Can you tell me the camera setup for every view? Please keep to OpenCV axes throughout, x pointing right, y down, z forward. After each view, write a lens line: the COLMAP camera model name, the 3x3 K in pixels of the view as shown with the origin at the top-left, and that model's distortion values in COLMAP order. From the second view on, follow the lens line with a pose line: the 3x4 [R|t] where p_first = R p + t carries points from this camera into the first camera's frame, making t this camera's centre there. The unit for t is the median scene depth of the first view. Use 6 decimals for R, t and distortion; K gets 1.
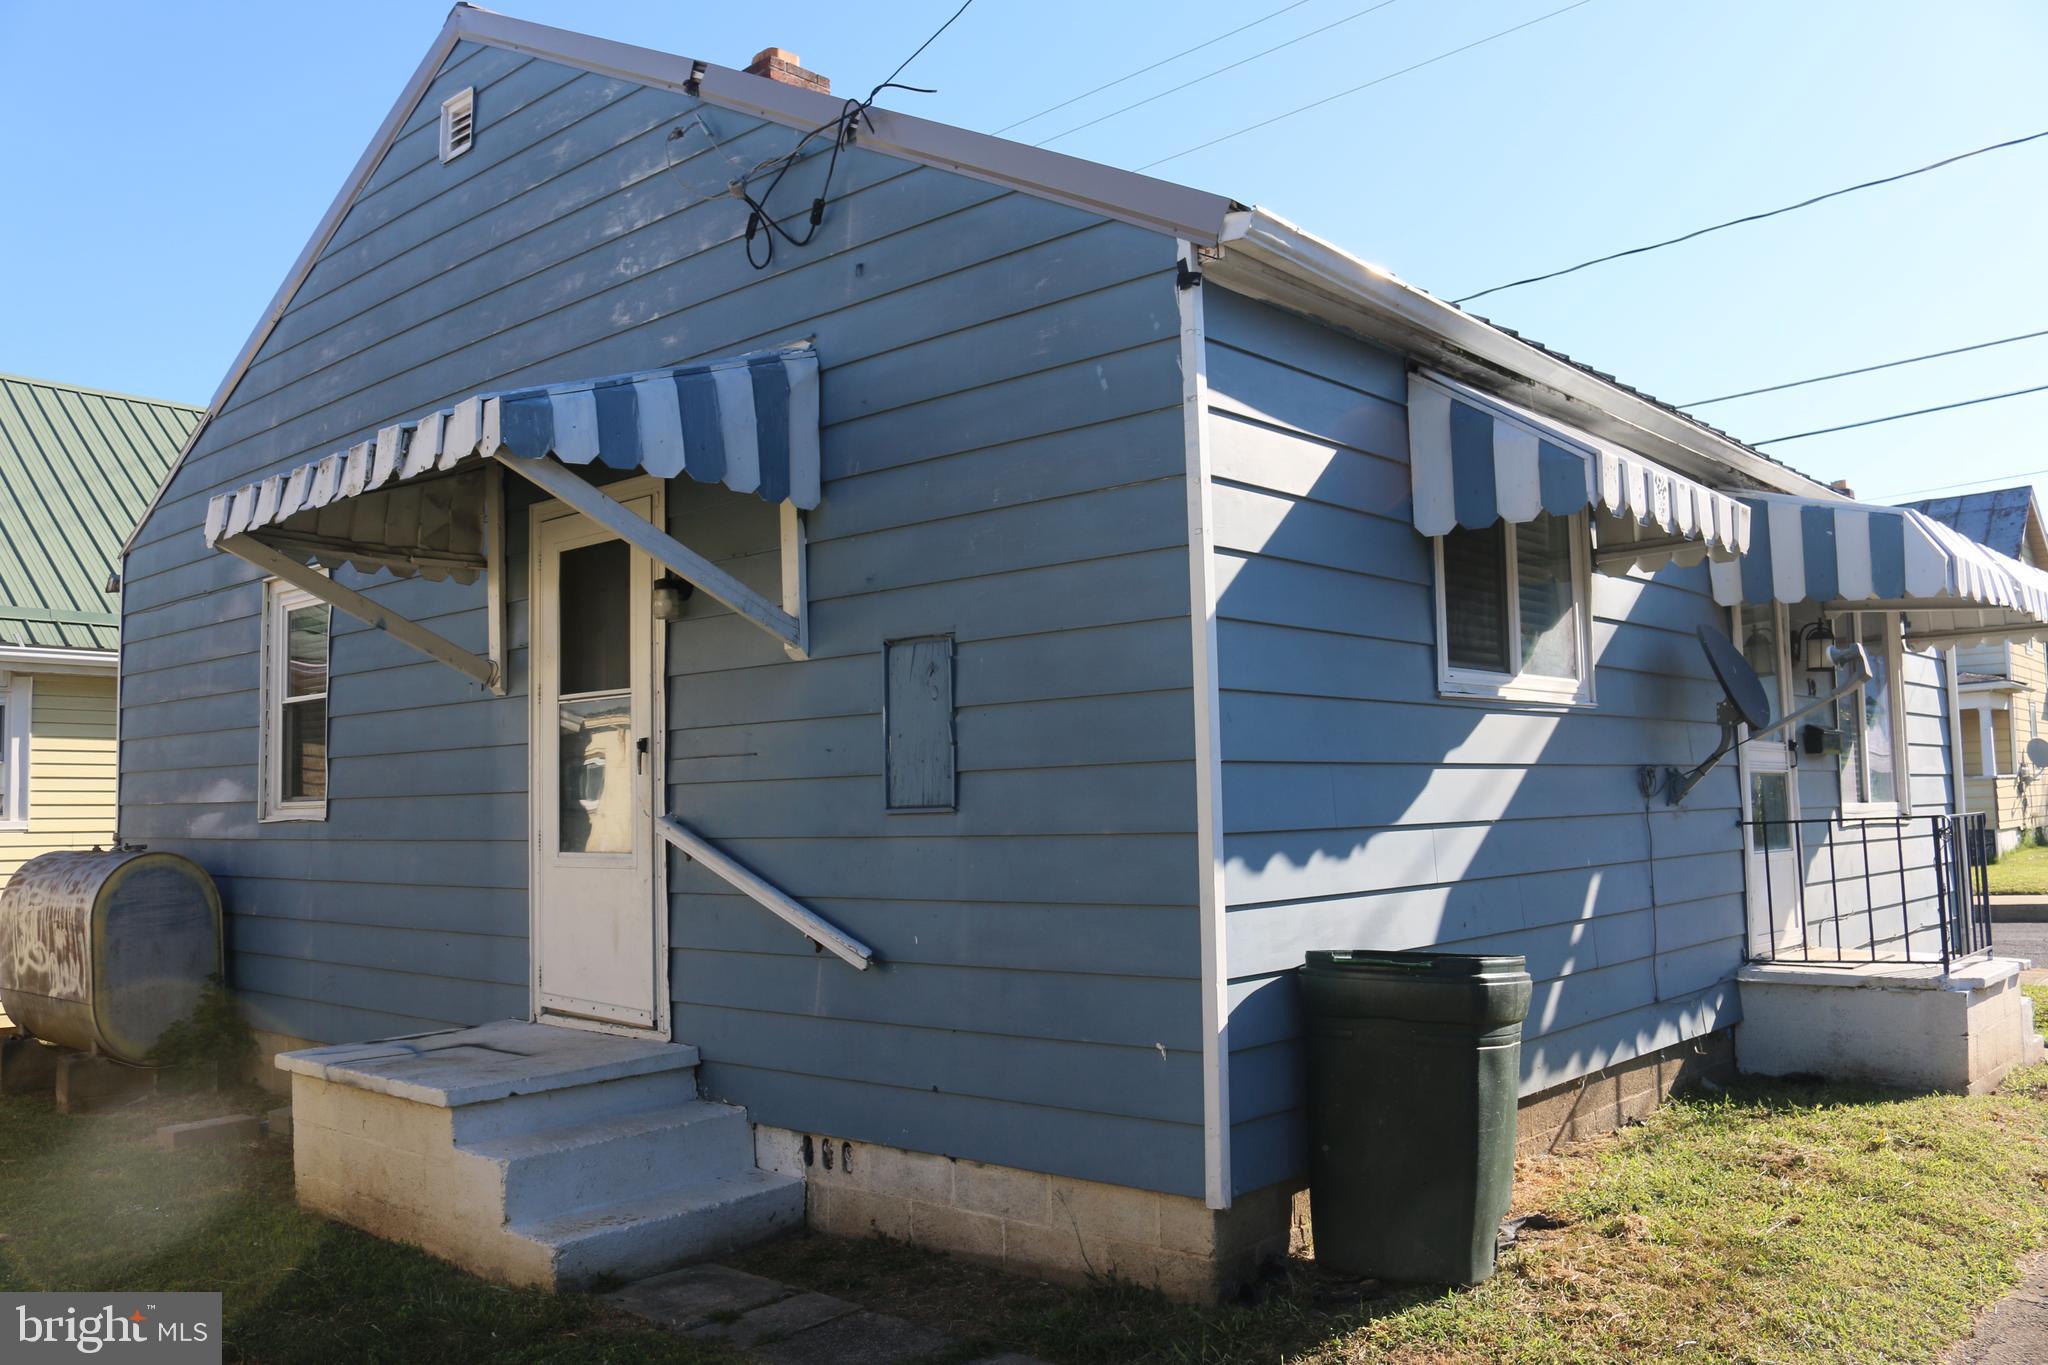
lens RADIAL K [[1683.6, 0, 1013.8], [0, 1683.6, 673.2], [0, 0, 1]] dist [-0.157257, 0.126470]
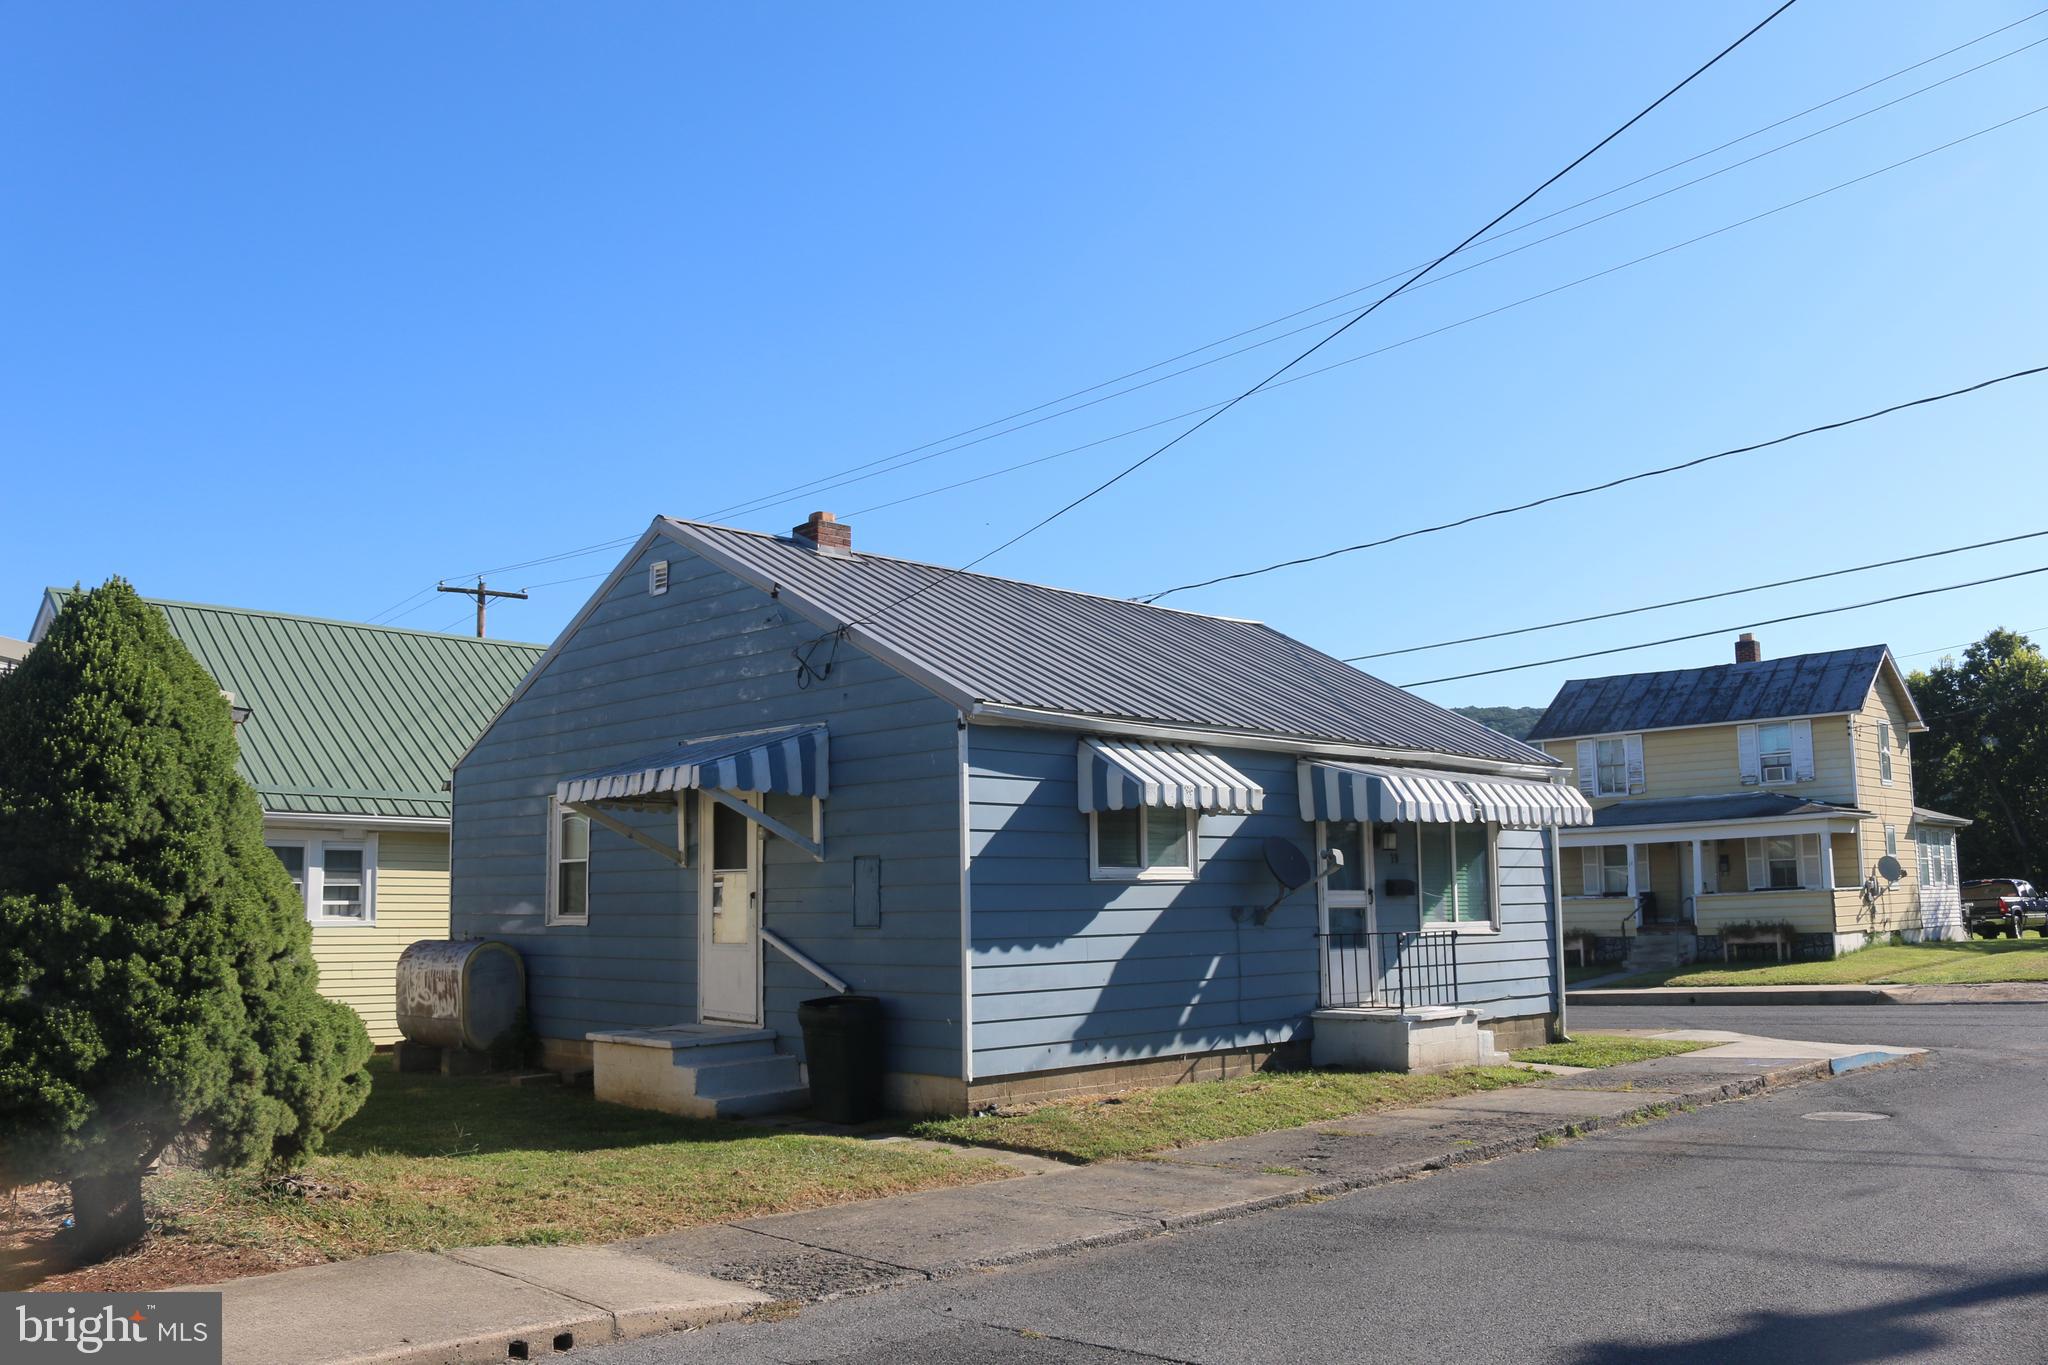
lens RADIAL K [[1683.6, 0, 1017.3], [0, 1683.6, 685.4], [0, 0, 1]] dist [-0.157257, 0.126470]
pose [[0.998517, 0.000375, -0.054442, 0.267400], [-0.002996, 0.998839, -0.048087, -0.138580], [0.054361, 0.048179, 0.997358, -1.296099]]
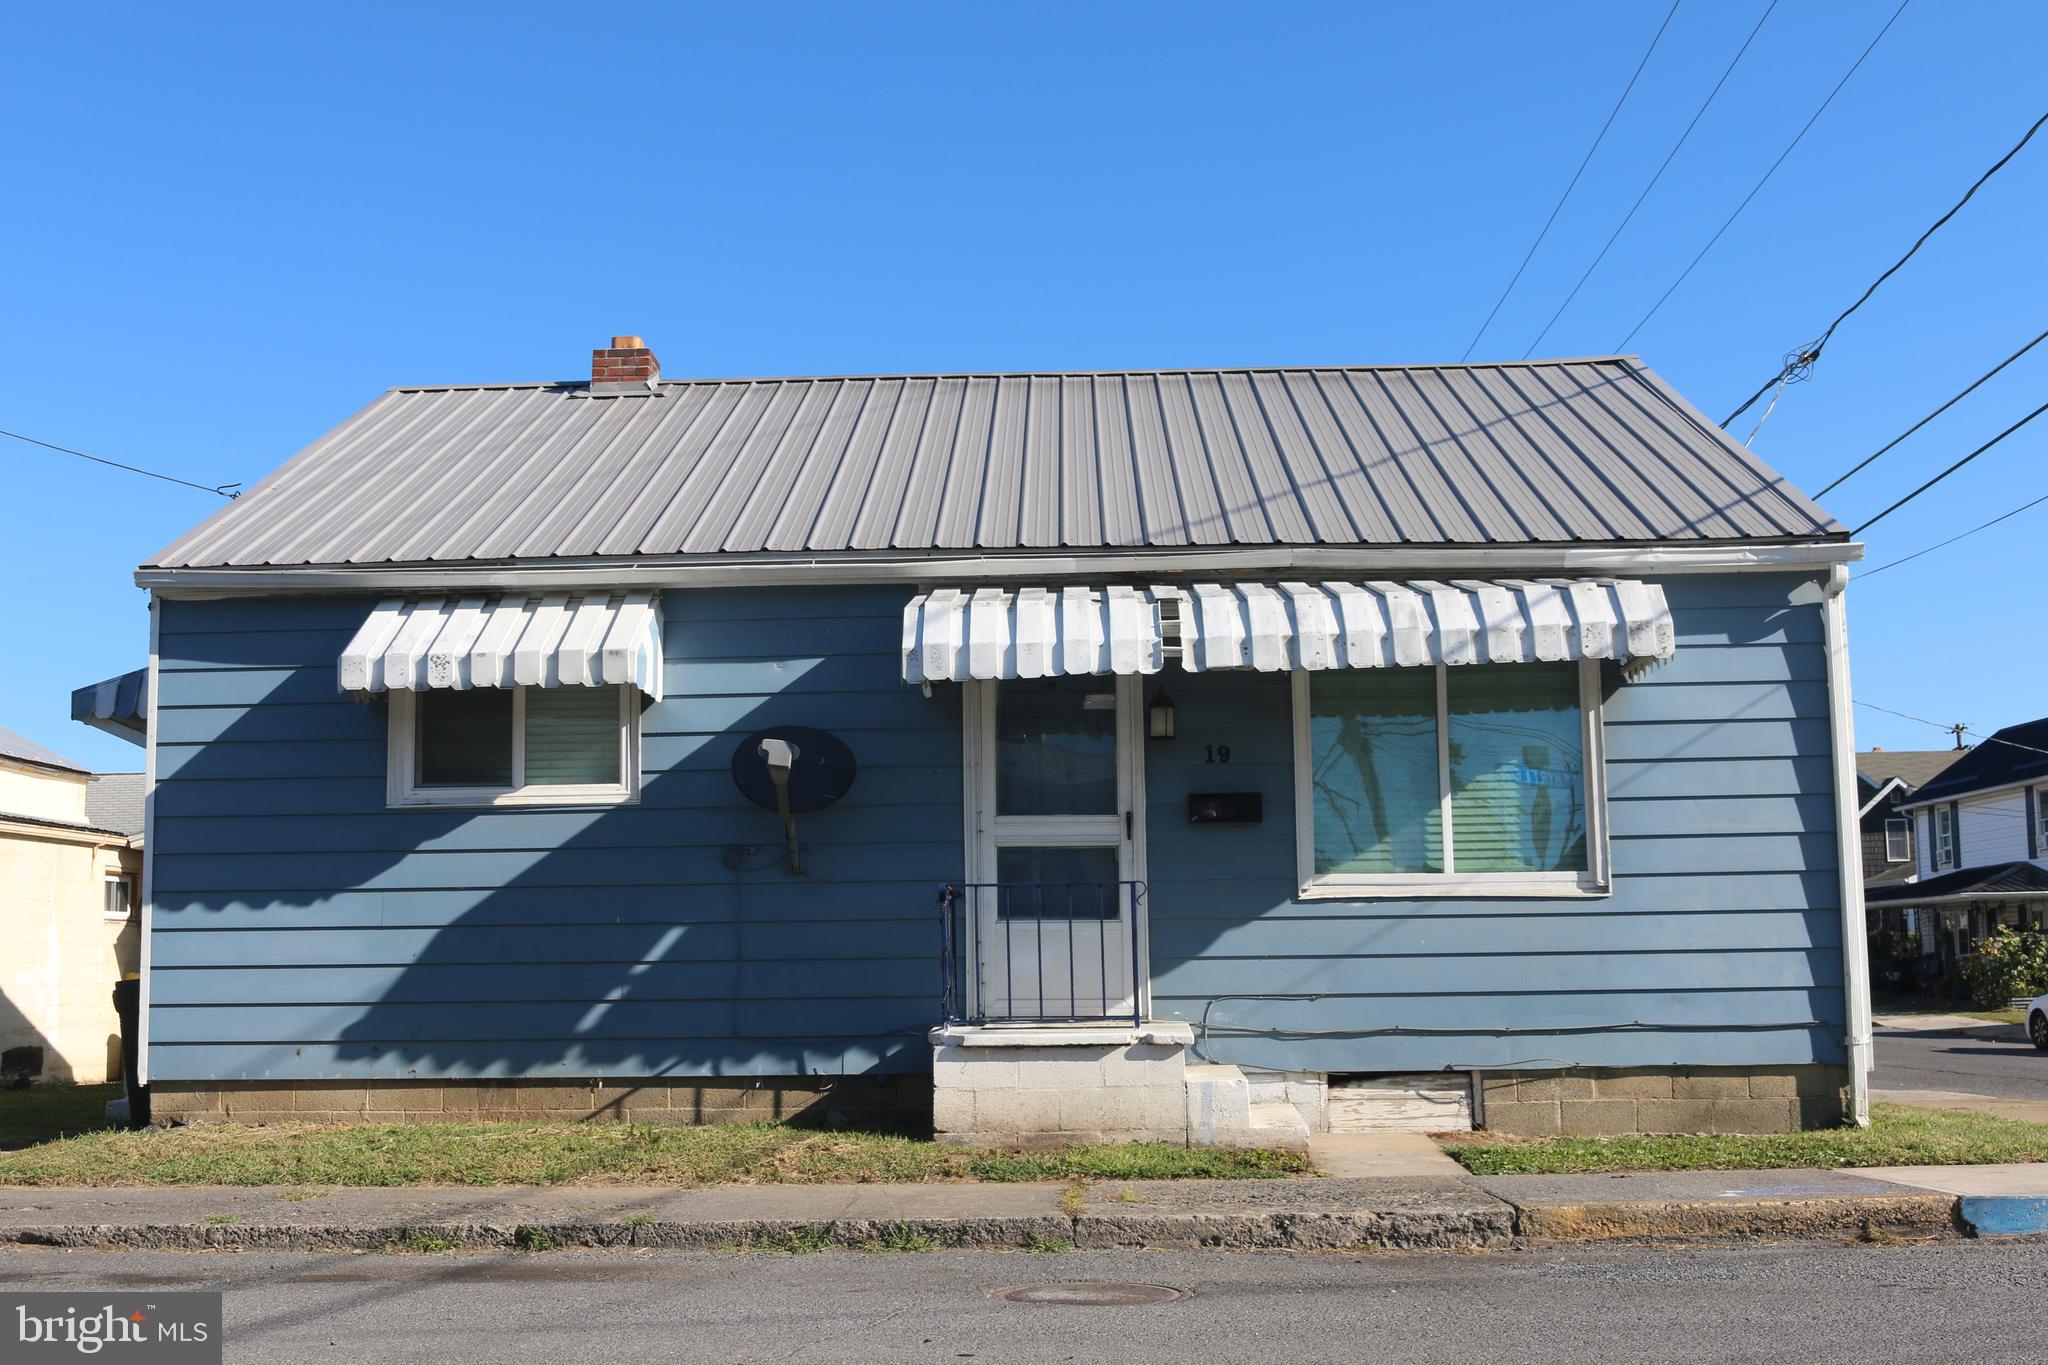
lens RADIAL K [[2207.5, 0, 985.6], [0, 2207.5, 668.1], [0, 0, 1]] dist [-0.084929, 0.000000]
pose [[0.644581, -0.095065, -0.758603, 2.124231], [0.065161, 0.995460, -0.069380, 0.060958], [0.761754, -0.004711, 0.647849, 0.088785]]
